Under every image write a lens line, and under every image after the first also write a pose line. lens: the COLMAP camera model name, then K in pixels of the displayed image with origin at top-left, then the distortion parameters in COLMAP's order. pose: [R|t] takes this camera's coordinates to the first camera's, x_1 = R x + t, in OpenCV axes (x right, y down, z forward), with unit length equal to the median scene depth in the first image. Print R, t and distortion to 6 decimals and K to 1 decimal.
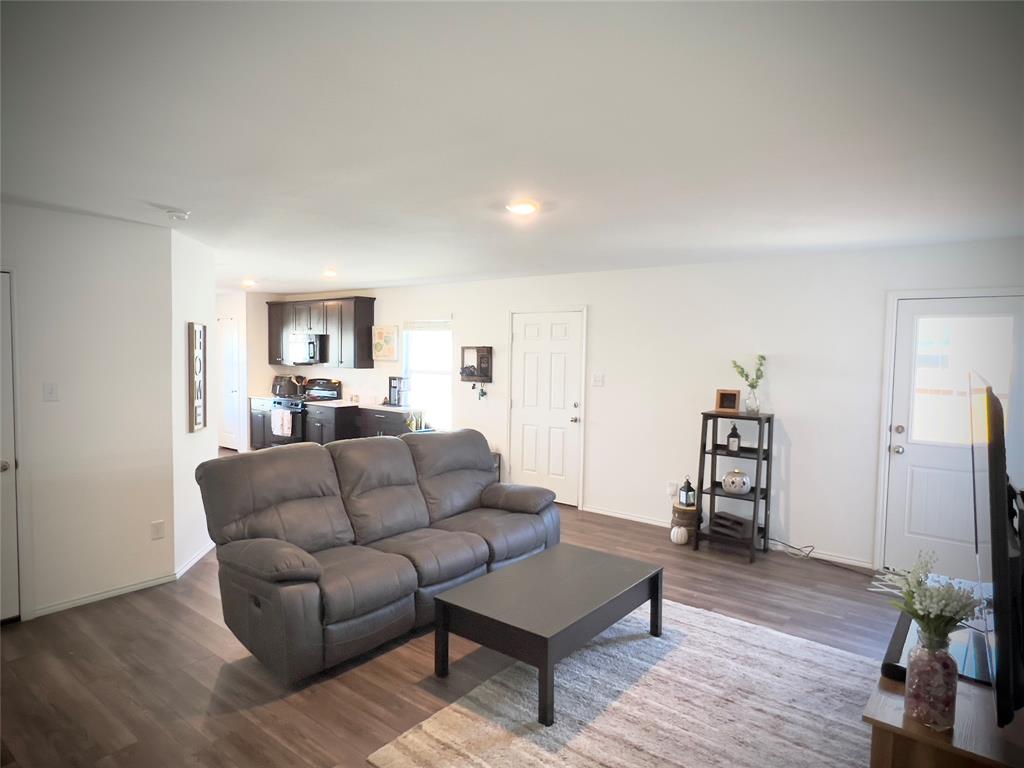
lens RADIAL K [[607.9, 0, 512.0], [0, 607.9, 384.0], [0, 0, 1]] dist [0.002737, 0.000216]
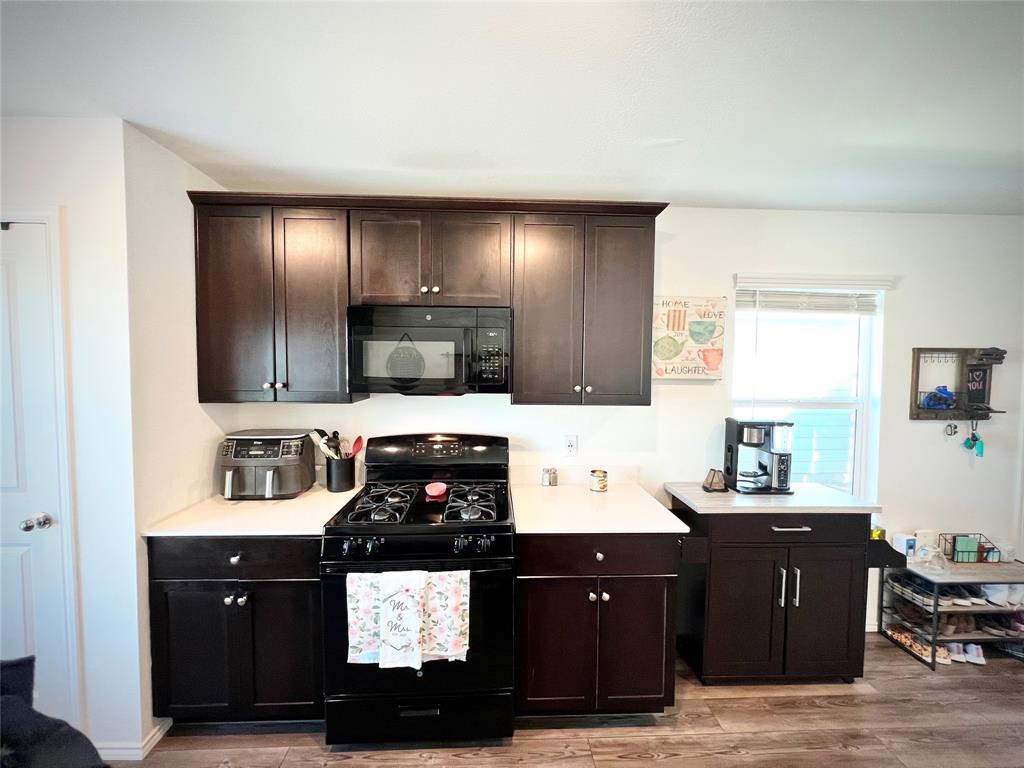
lens RADIAL K [[404.3, 0, 512.0], [0, 404.3, 384.0], [0, 0, 1]] dist [-0.000937, -0.000151]
pose [[0.763406, -0.041039, 0.644614, -0.465322], [0.038963, 0.999088, 0.017463, -0.044778], [-0.644743, 0.011785, 0.764309, 0.844381]]
